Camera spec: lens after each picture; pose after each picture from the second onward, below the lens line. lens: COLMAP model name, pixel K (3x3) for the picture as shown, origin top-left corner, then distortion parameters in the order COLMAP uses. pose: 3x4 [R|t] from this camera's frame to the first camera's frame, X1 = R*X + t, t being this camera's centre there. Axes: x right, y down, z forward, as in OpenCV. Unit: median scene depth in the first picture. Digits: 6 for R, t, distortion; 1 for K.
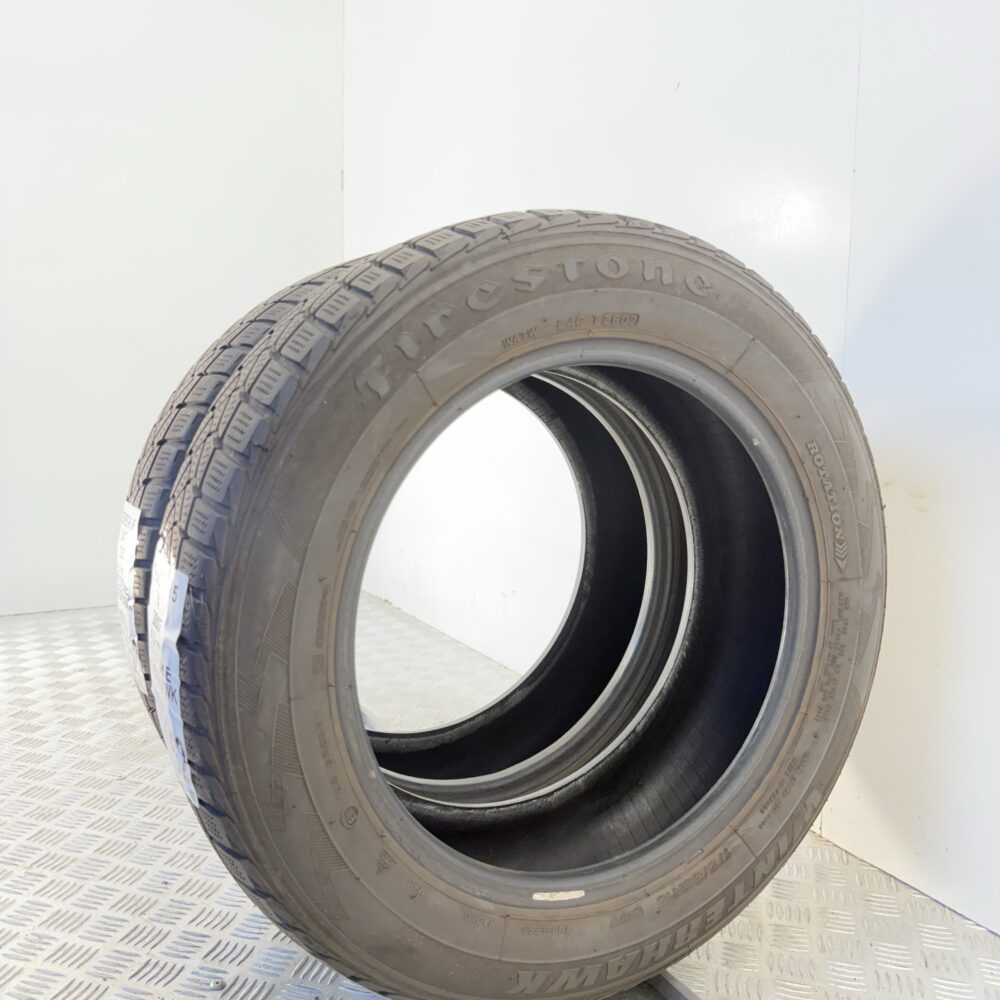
lens RADIAL K [[996.5, 0, 500.0], [0, 996.5, 500.0], [0, 0, 1]] dist [0.135033, -0.388381]
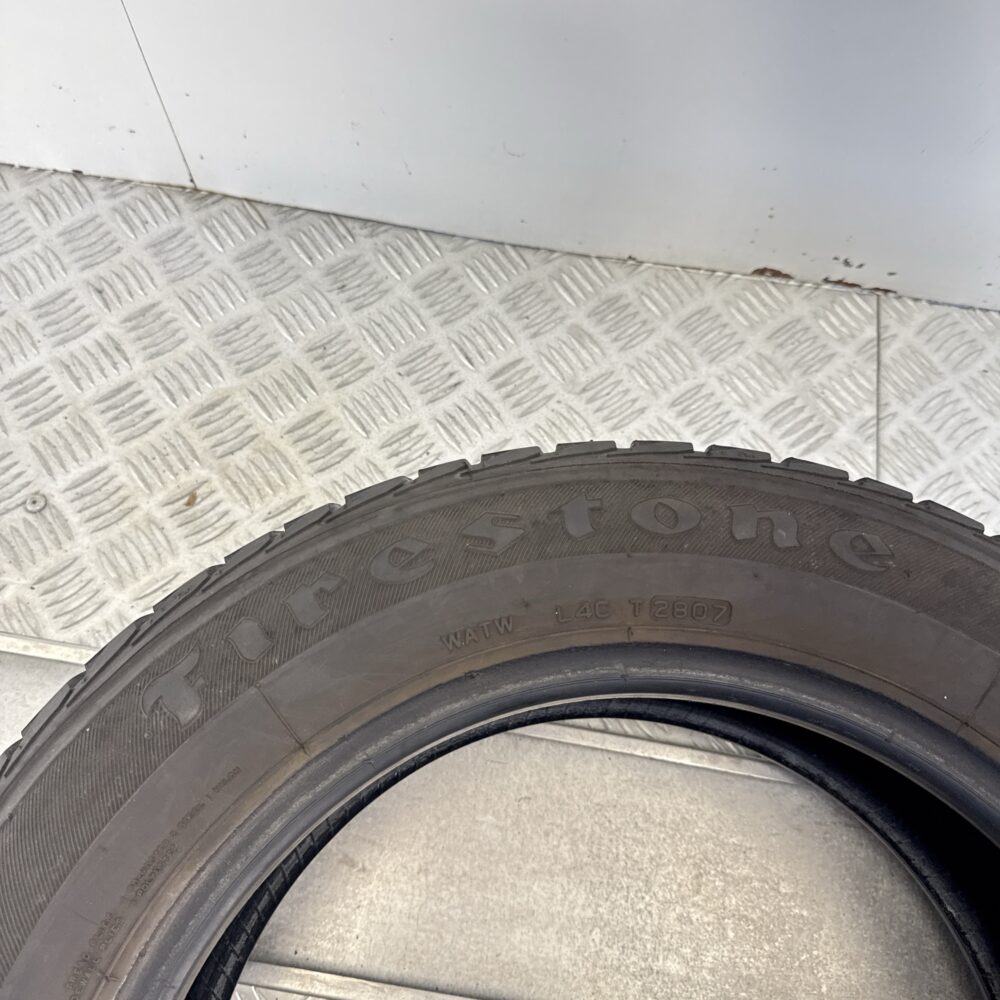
lens RADIAL K [[966.3, 0, 511.1], [0, 966.3, 500.5], [0, 0, 1]] dist [0.099974, -0.171415]
pose [[0.895807, -0.070914, -0.438750, 0.253435], [-0.105357, 0.925168, -0.364644, -0.031659], [0.431775, 0.372876, 0.821300, 0.477146]]
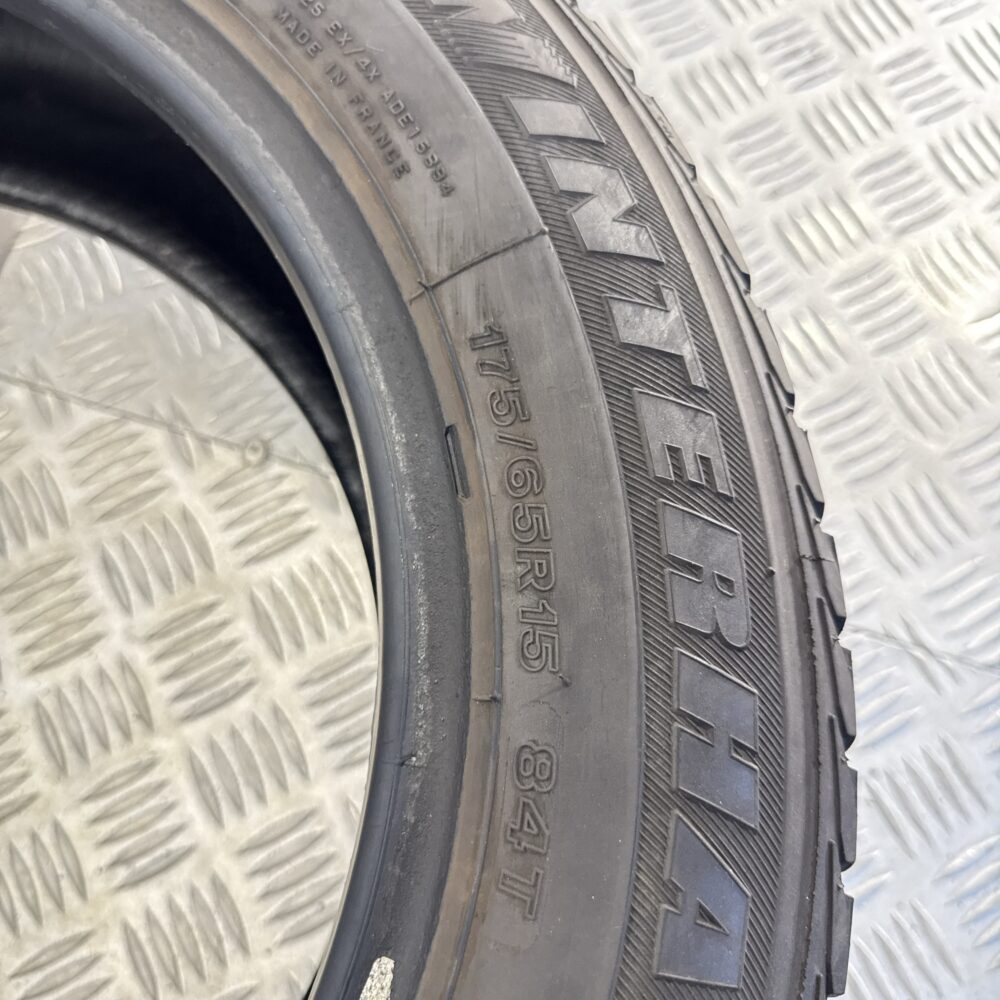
lens RADIAL K [[996.5, 0, 500.0], [0, 996.5, 500.0], [0, 0, 1]] dist [0.135033, -0.388381]
pose [[0.225720, -0.954835, -0.193237, 0.255735], [0.965516, 0.245678, -0.086141, 0.418614], [0.129724, -0.167129, 0.977363, 0.785718]]
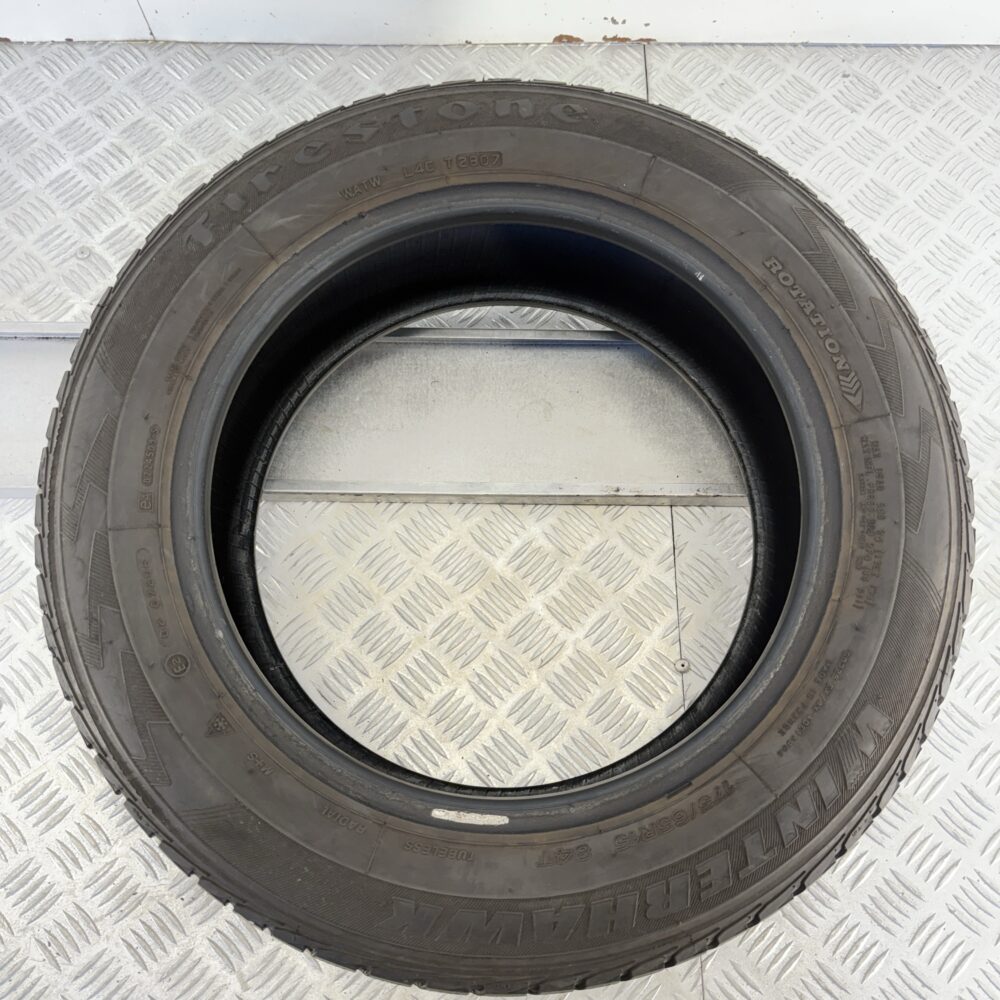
lens RADIAL K [[979.7, 0, 500.0], [0, 979.7, 500.0], [0, 0, 1]] dist [0.054904, -0.028829]
pose [[0.876823, -0.191739, -0.440928, 0.465799], [0.029911, 0.937022, -0.347987, 0.429859], [0.479882, 0.291935, 0.827337, 0.305887]]
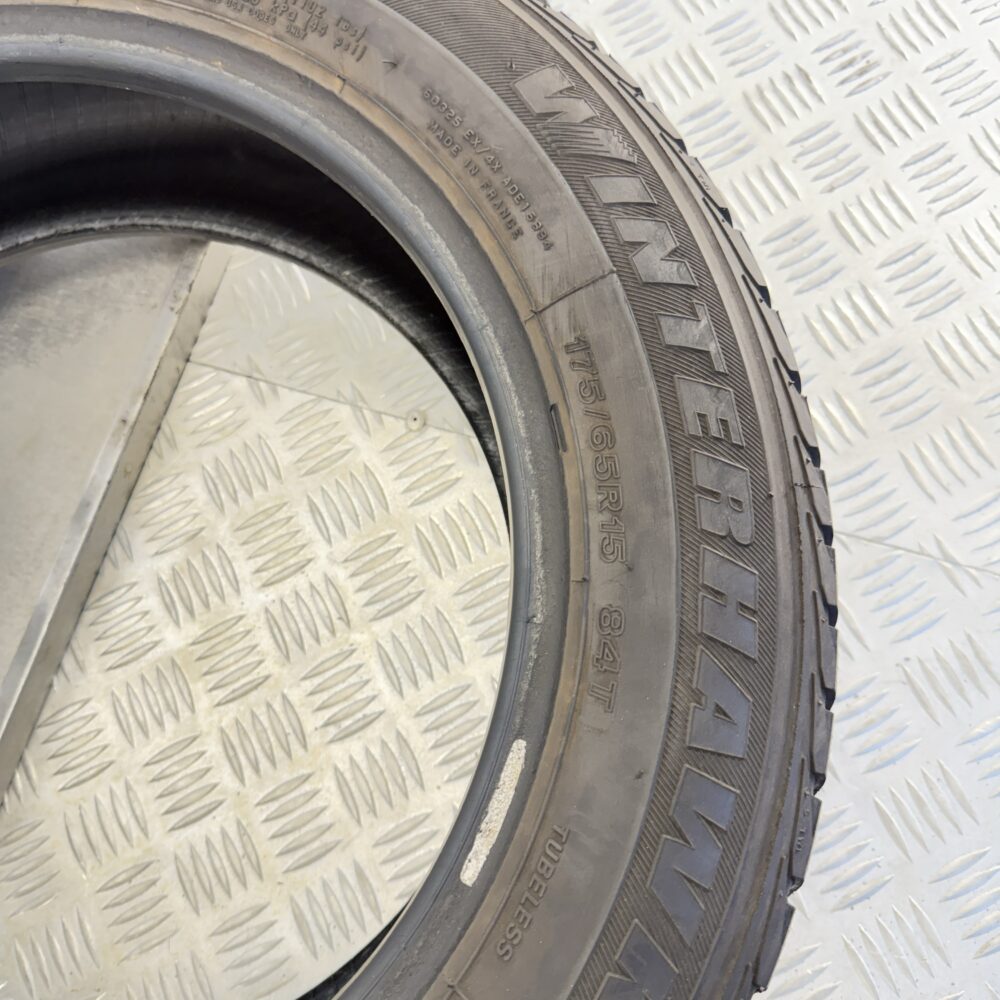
lens RADIAL K [[976.7, 0, 500.2], [0, 976.7, 493.2], [0, 0, 1]] dist [0.204507, -0.525898]
pose [[0.169520, -0.950796, -0.259324, 0.288111], [0.952780, 0.225379, -0.203505, 0.448911], [0.251938, -0.212581, 0.944106, 0.648607]]
